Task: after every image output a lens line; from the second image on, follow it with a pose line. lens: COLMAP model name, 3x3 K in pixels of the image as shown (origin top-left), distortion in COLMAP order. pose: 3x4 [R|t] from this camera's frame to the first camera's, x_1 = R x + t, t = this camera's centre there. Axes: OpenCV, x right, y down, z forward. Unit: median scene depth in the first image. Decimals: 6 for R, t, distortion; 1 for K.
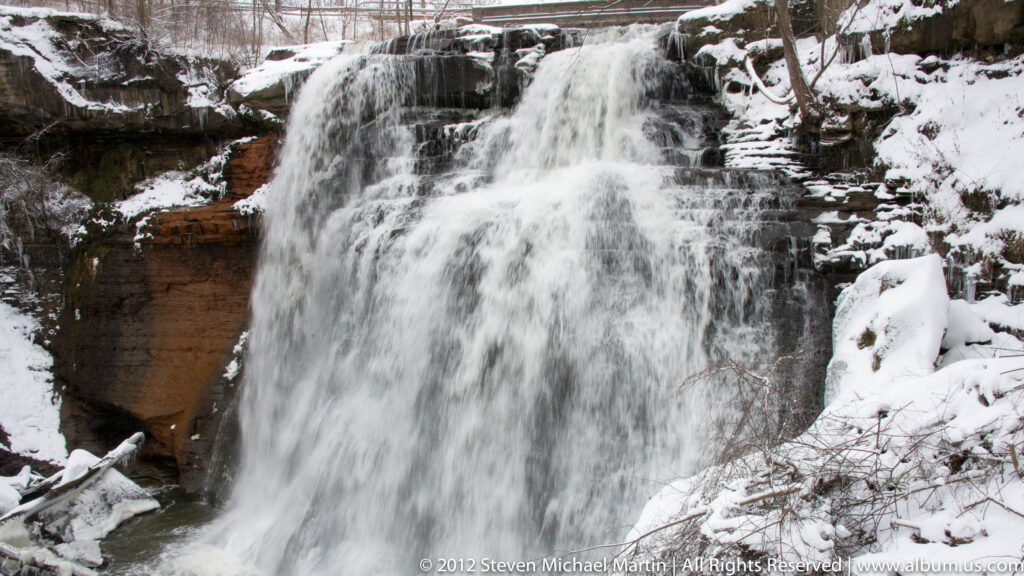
lens RADIAL K [[811.1, 0, 510.4], [0, 811.1, 336.1], [0, 0, 1]] dist [-0.153915, 0.076558]
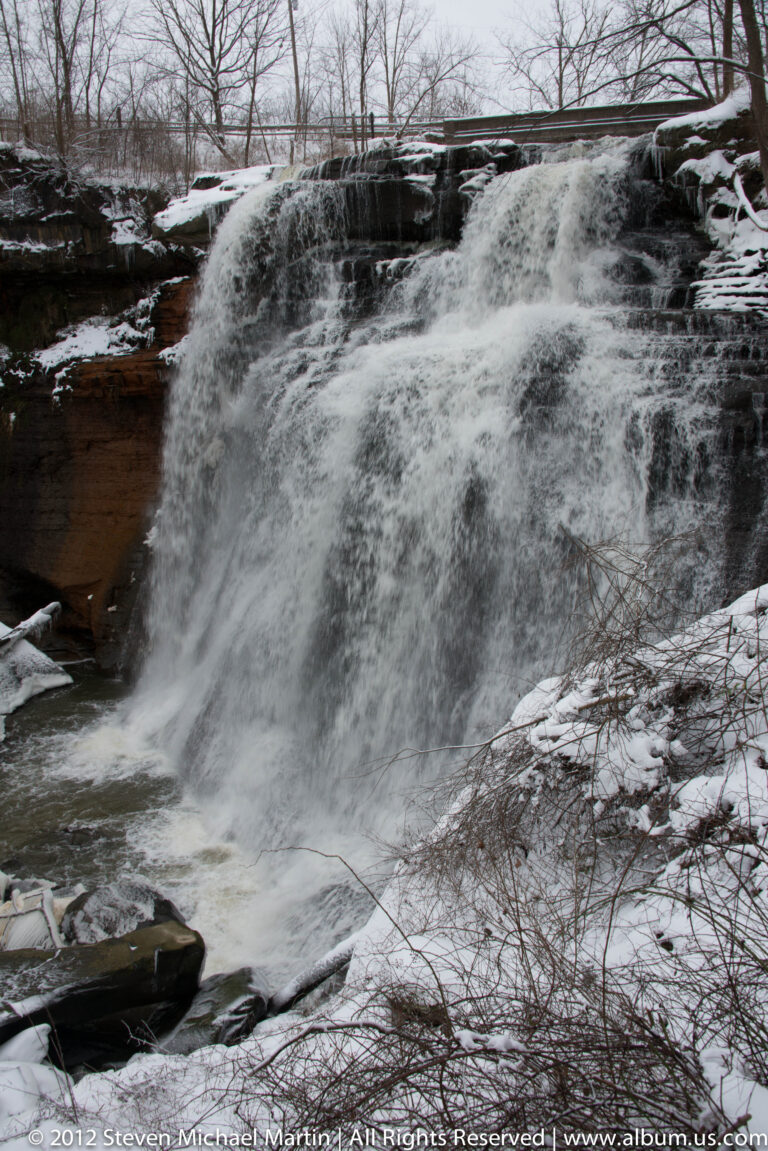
lens RADIAL K [[921.9, 0, 384.0], [0, 921.9, 575.5], [0, 0, 1]] dist [-0.151417, 0.080658]
pose [[0.989410, 0.029309, -0.142161, 0.068878], [-0.017892, 0.996559, 0.080931, -0.002421], [0.144043, -0.077530, 0.986530, 0.003407]]
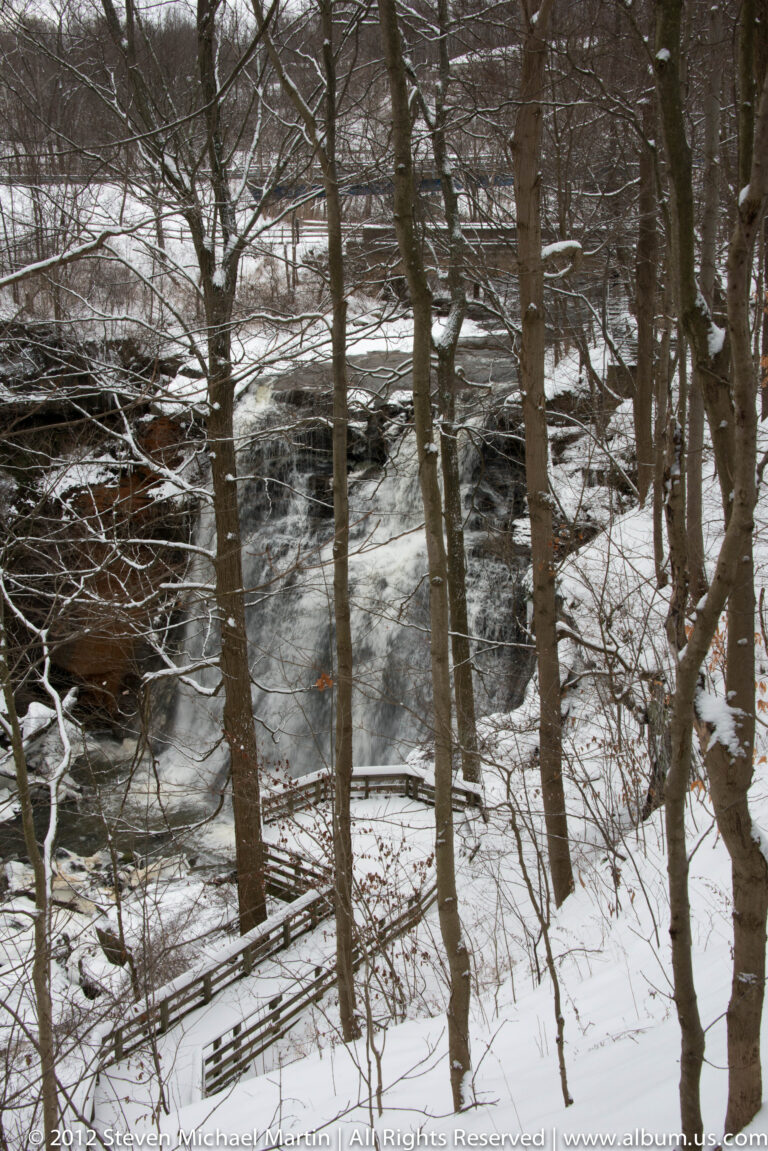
lens RADIAL K [[1571.9, 0, 384.0], [0, 1571.9, 575.5], [0, 0, 1]] dist [0.017181, 0.014978]
pose [[0.998577, 0.029358, -0.044522, 0.123565], [-0.024887, 0.994890, 0.097850, -0.332194], [0.047167, -0.096603, 0.994205, -1.538827]]
